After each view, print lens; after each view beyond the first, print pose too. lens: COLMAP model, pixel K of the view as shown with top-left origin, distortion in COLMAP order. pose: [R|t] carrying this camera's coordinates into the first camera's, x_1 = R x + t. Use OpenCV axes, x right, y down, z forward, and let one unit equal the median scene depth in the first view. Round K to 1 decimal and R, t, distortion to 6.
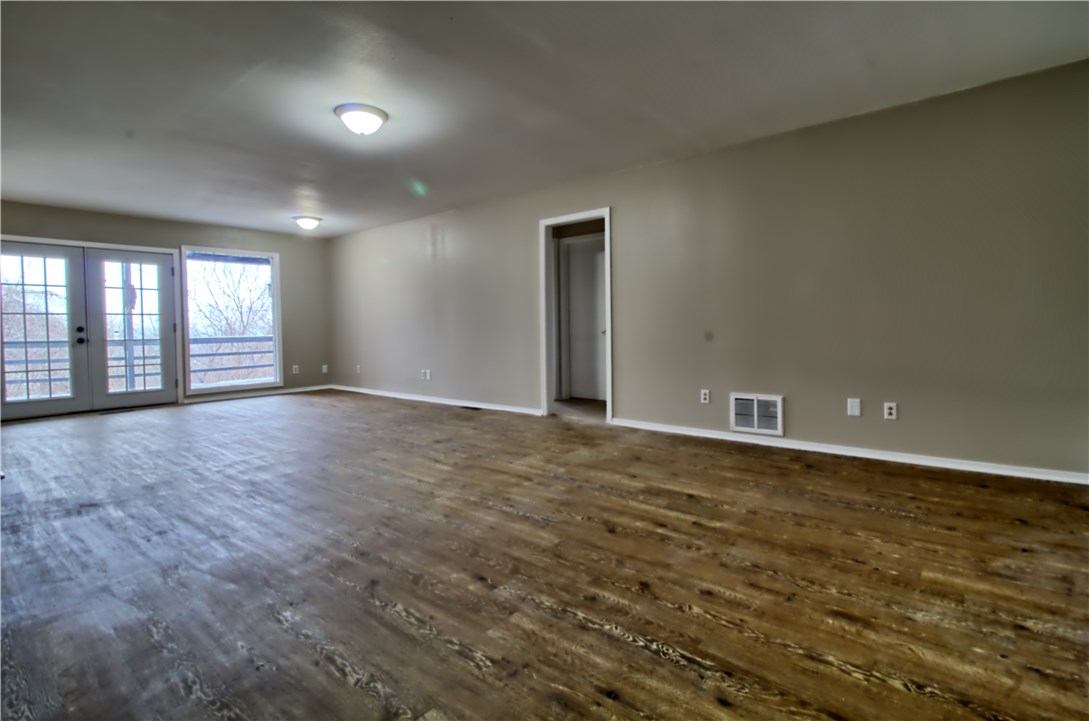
lens RADIAL K [[526.4, 0, 544.8], [0, 526.4, 346.8], [0, 0, 1]] dist [-0.000830, -0.000898]
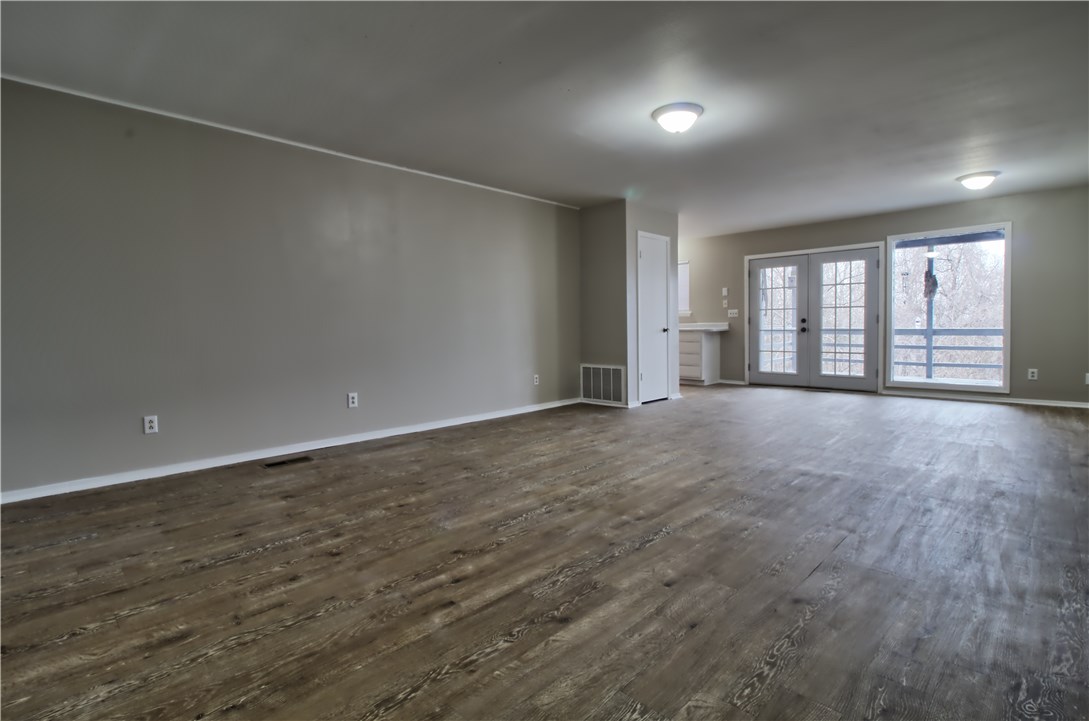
lens RADIAL K [[524.1, 0, 545.4], [0, 524.1, 338.9], [0, 0, 1]] dist [-0.002504, -0.000504]
pose [[-0.080643, 0.039229, -0.995971, 1.012194], [-0.025276, 0.998823, 0.041387, -0.063182], [0.996422, 0.028511, -0.079557, 1.216240]]
